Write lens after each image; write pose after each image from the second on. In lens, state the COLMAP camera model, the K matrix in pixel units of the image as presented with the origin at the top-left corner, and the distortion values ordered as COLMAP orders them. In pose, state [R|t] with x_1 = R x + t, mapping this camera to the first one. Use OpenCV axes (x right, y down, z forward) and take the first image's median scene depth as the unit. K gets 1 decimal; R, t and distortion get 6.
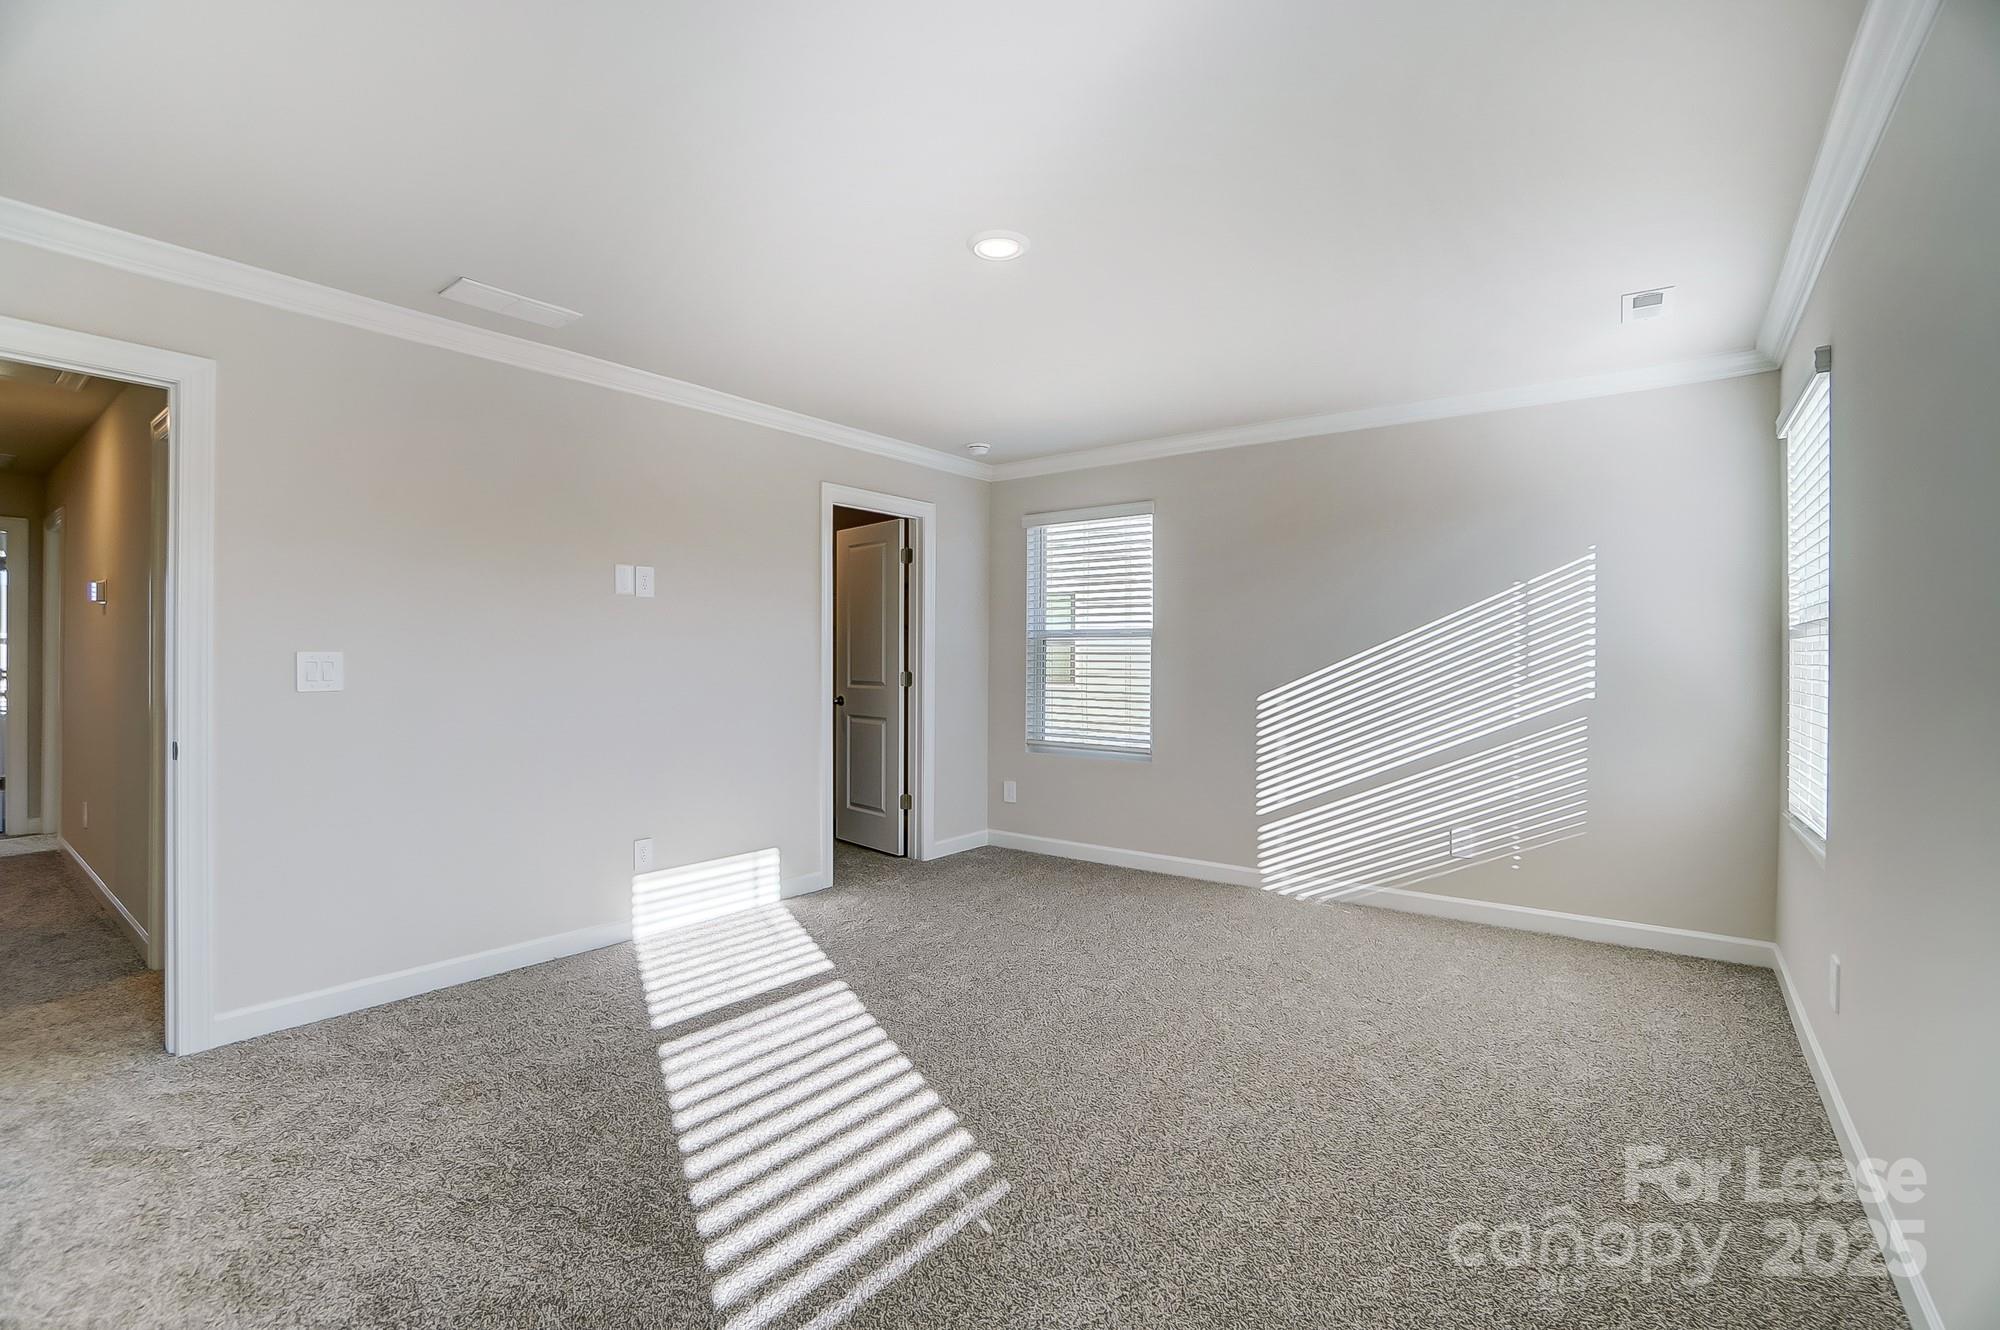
lens RADIAL K [[885.9, 0, 1016.0], [0, 885.9, 642.3], [0, 0, 1]] dist [-0.057792, 0.019963]
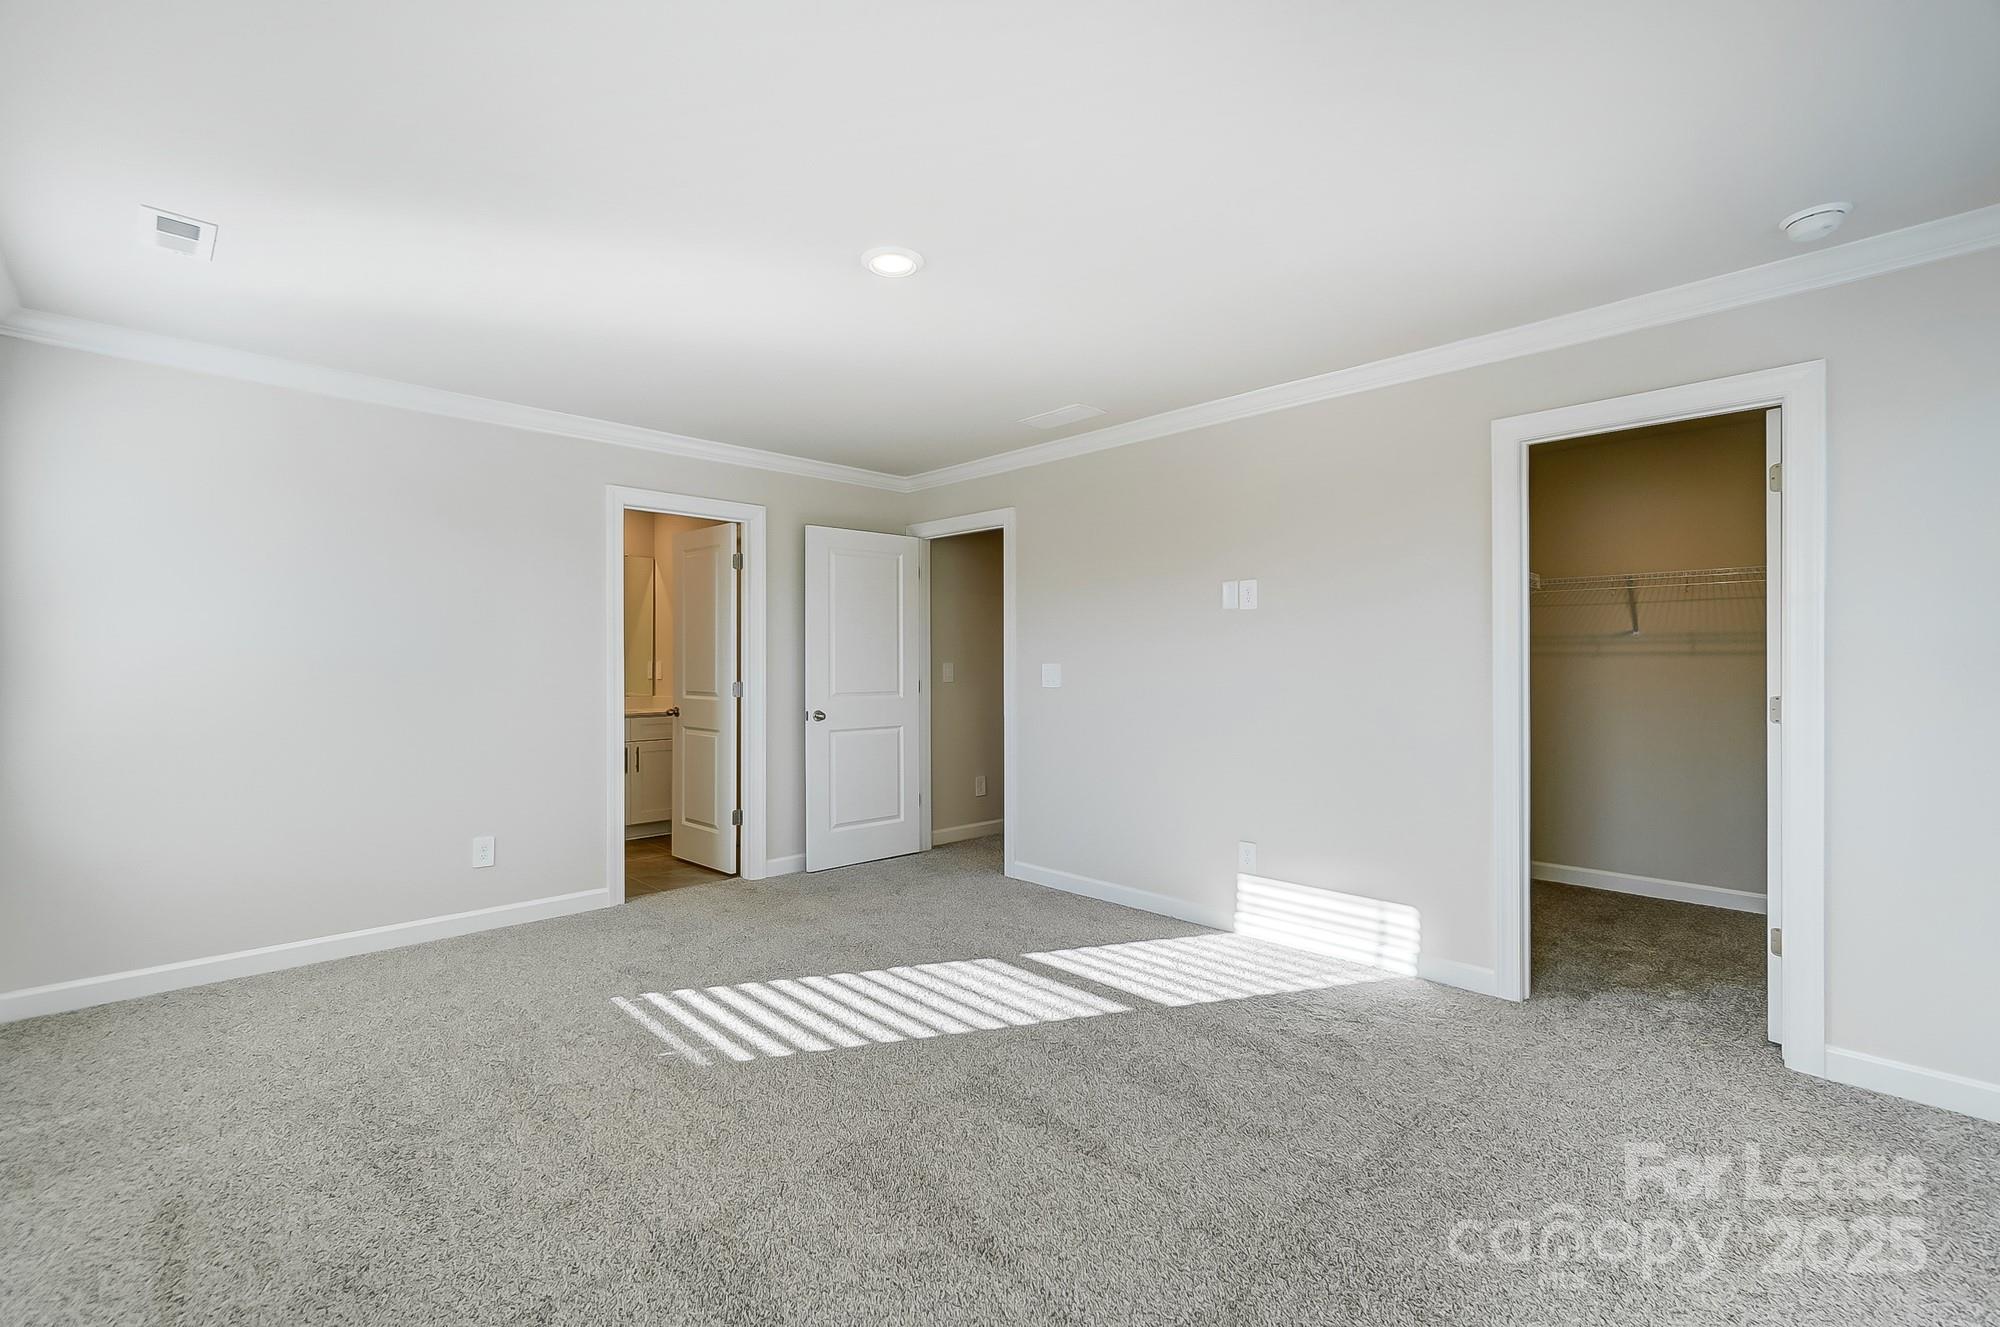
lens RADIAL K [[887.1, 0, 1000.0], [0, 887.1, 663.5], [0, 0, 1]] dist [-0.001281, 0.000336]
pose [[-0.158191, 0.004199, -0.987400, 0.667507], [0.019757, 0.999804, 0.001086, 0.005094], [0.987211, -0.019336, -0.158243, 0.880928]]
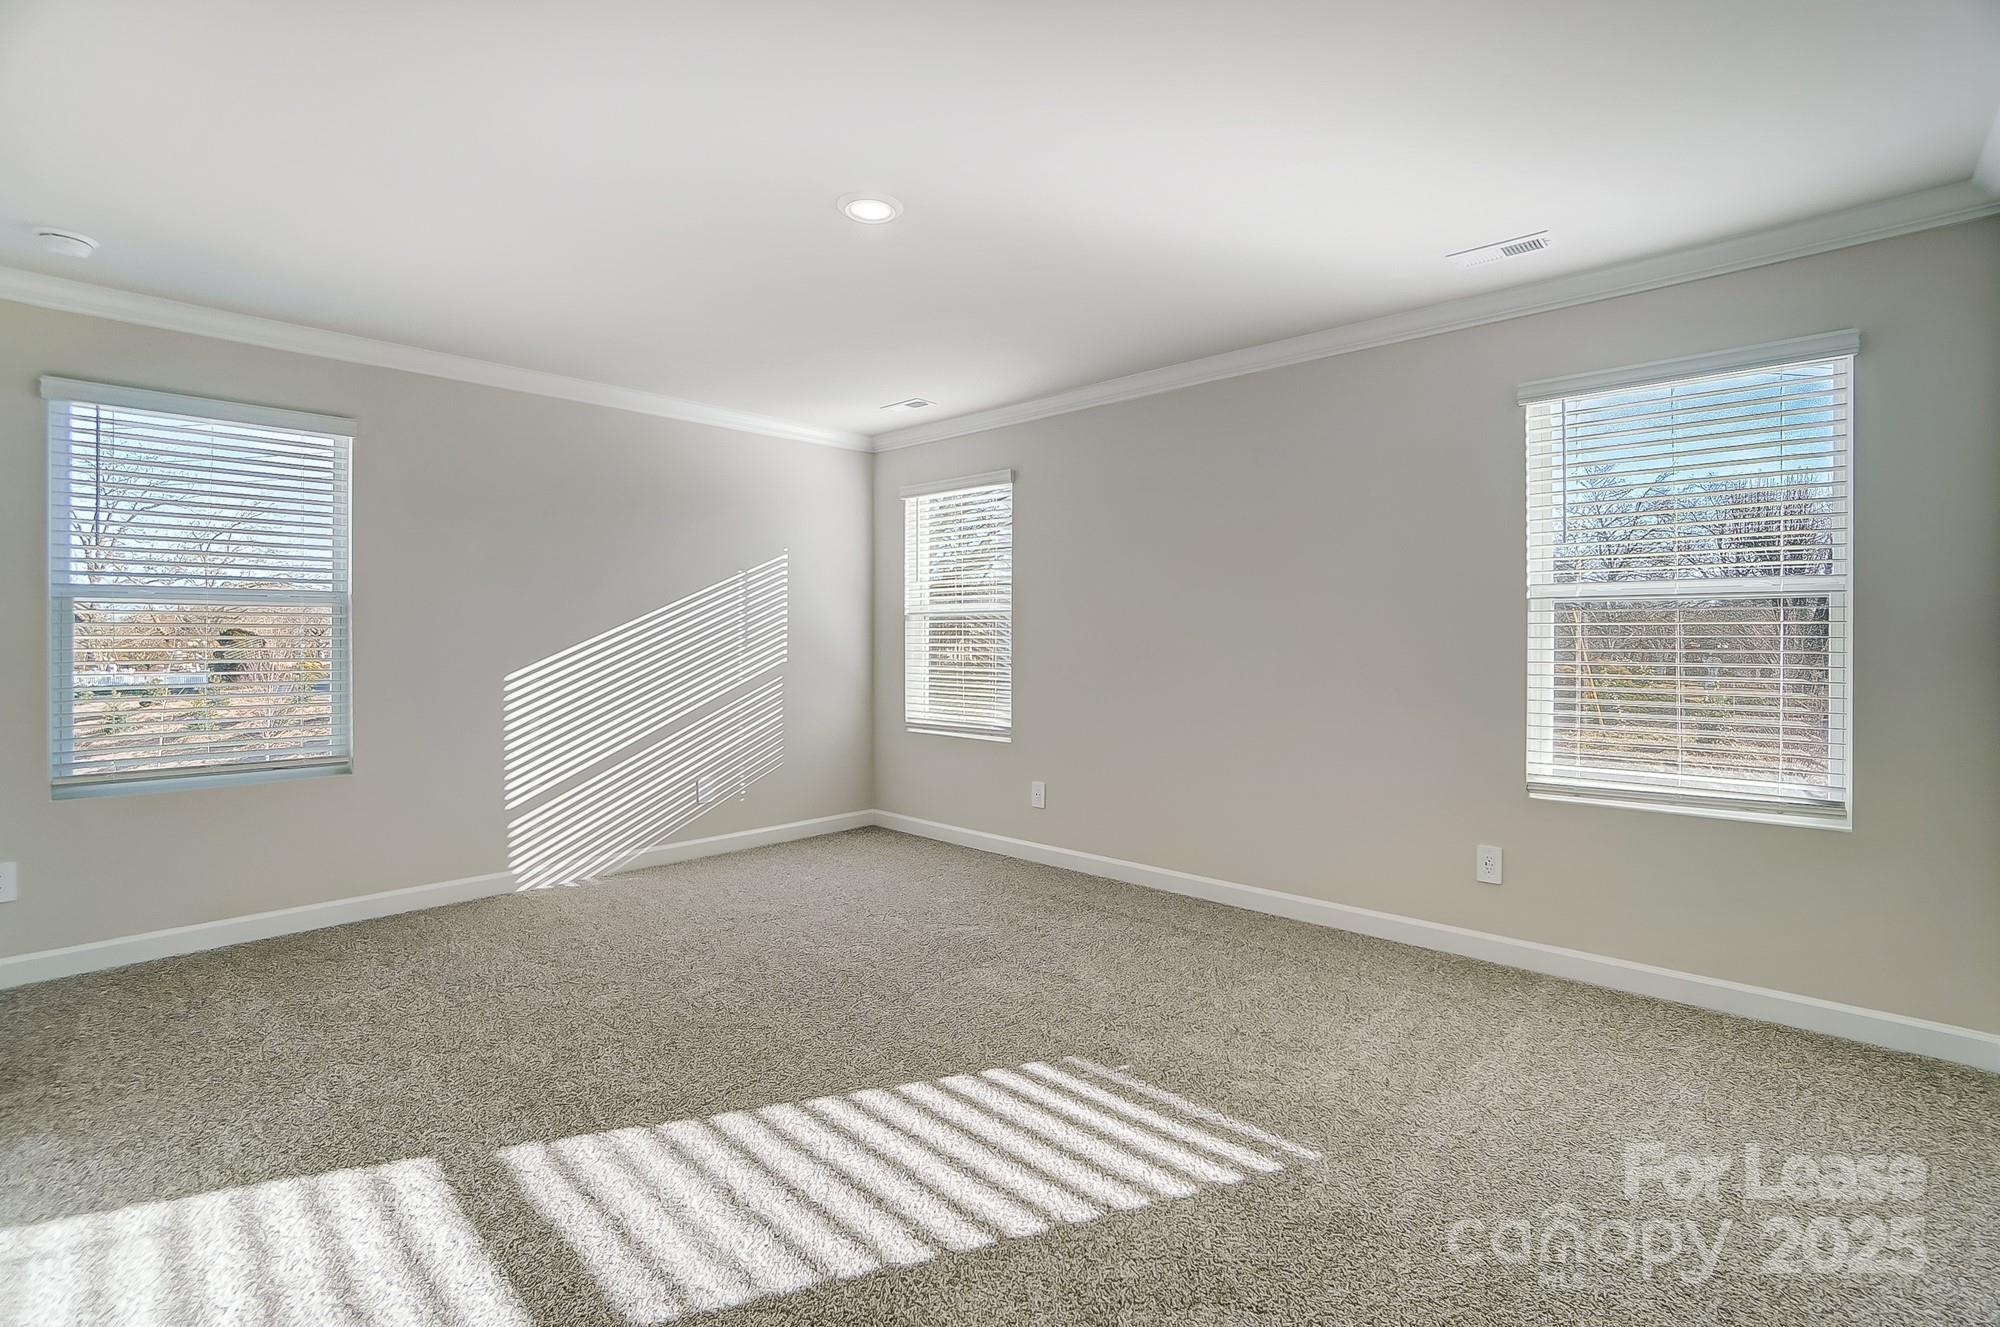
lens RADIAL K [[889.6, 0, 998.3], [0, 889.6, 629.0], [0, 0, 1]] dist [-0.031116, 0.000035]
pose [[0.120508, 0.002717, 0.992709, -0.666438], [-0.017052, 0.999854, -0.000666, 0.008442], [-0.992566, -0.016848, 0.120537, 0.503325]]
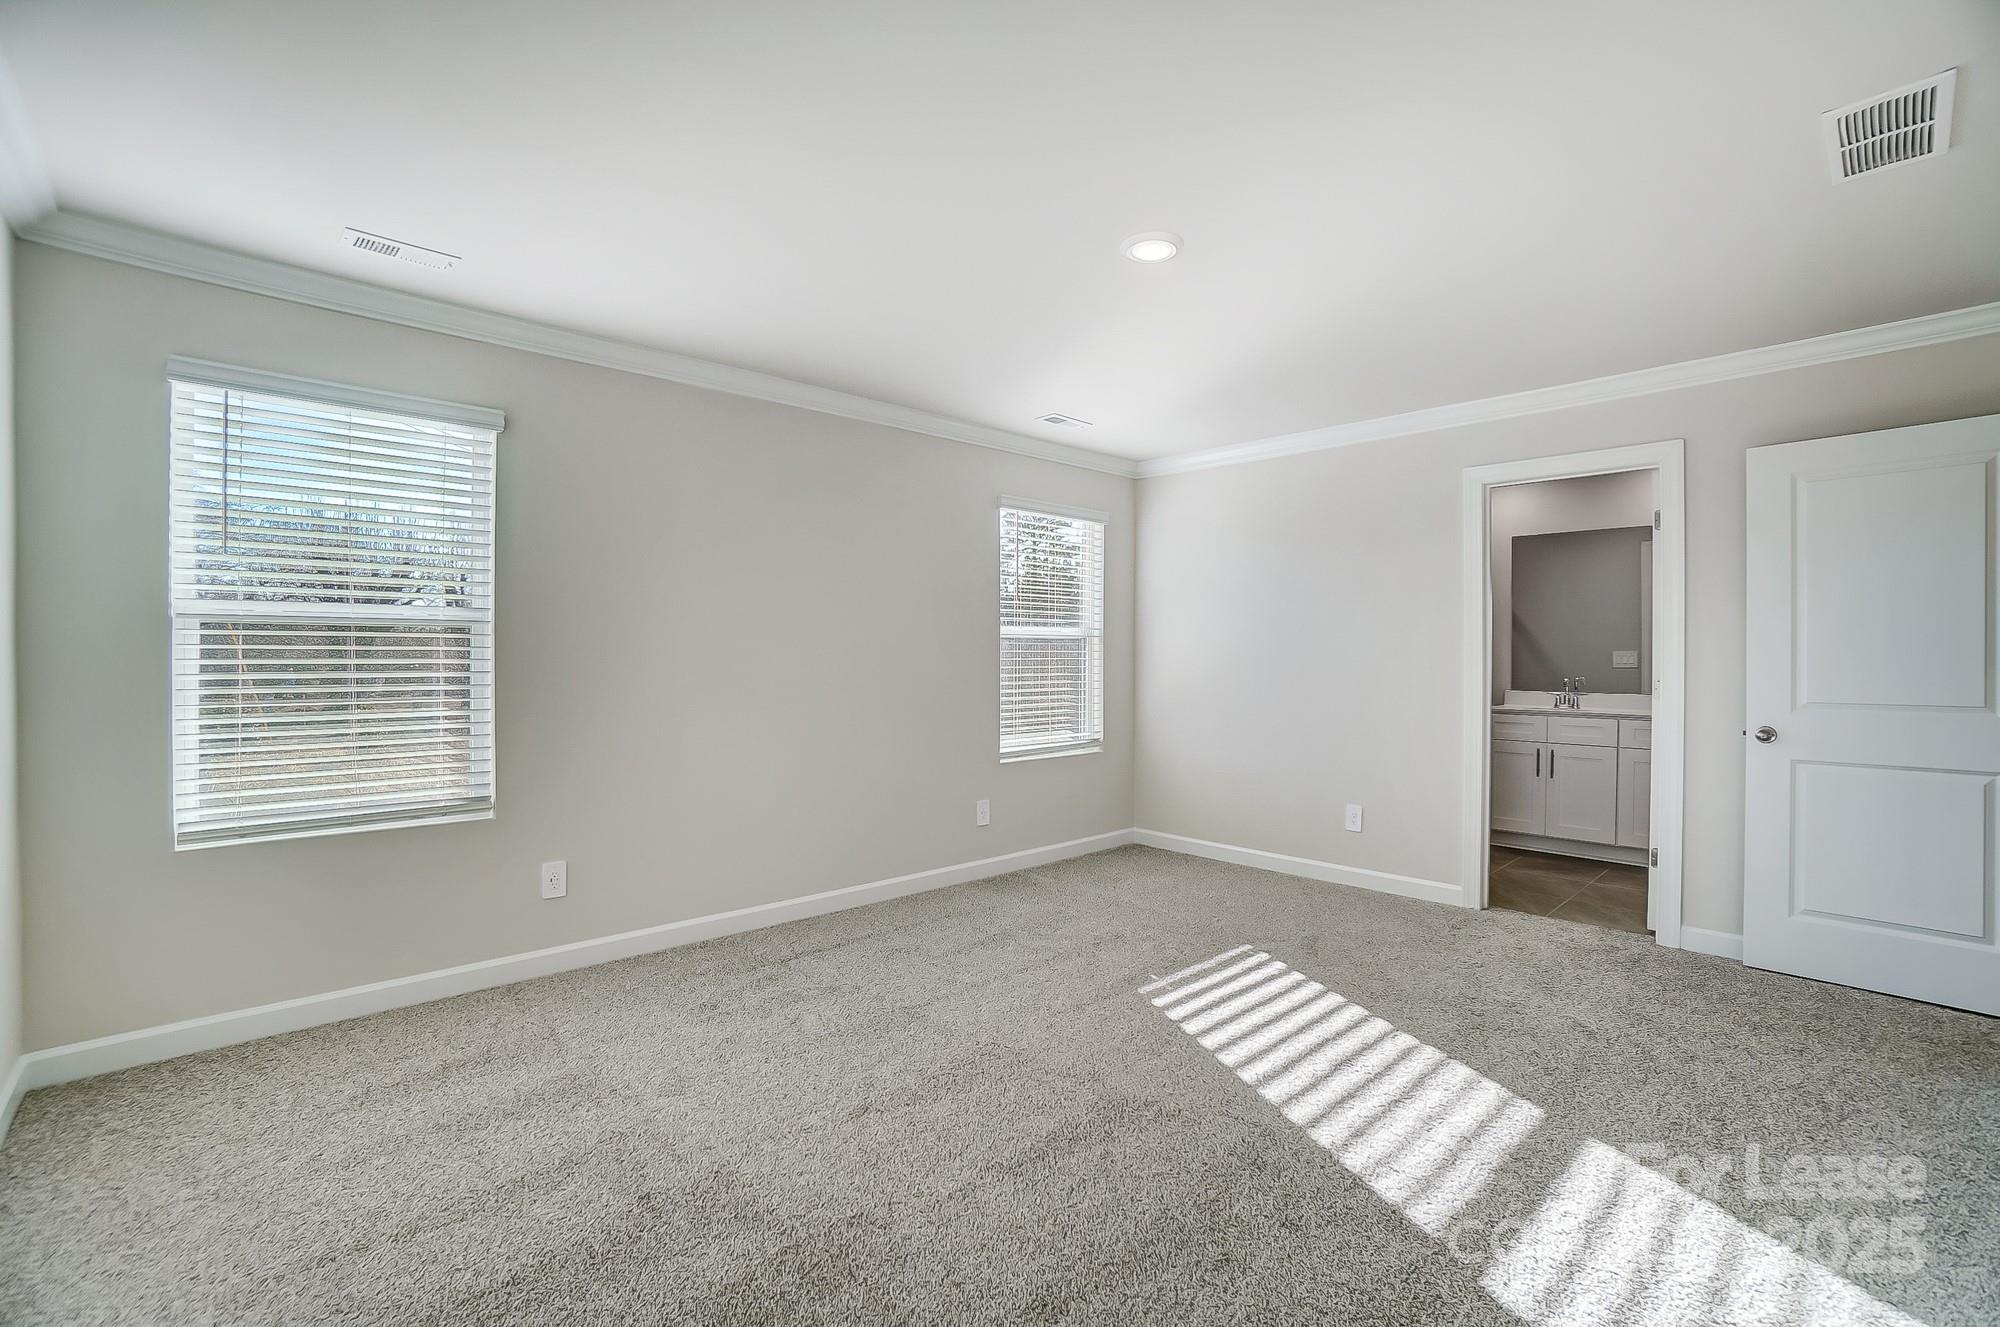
lens RADIAL K [[895.6, 0, 1002.4], [0, 895.6, 656.2], [0, 0, 1]] dist [-0.063796, 0.025749]
pose [[-0.983842, -0.004514, 0.178983, -0.025177], [-0.008284, 0.999759, -0.020323, 0.027449], [-0.178848, -0.021478, -0.983642, 1.381101]]
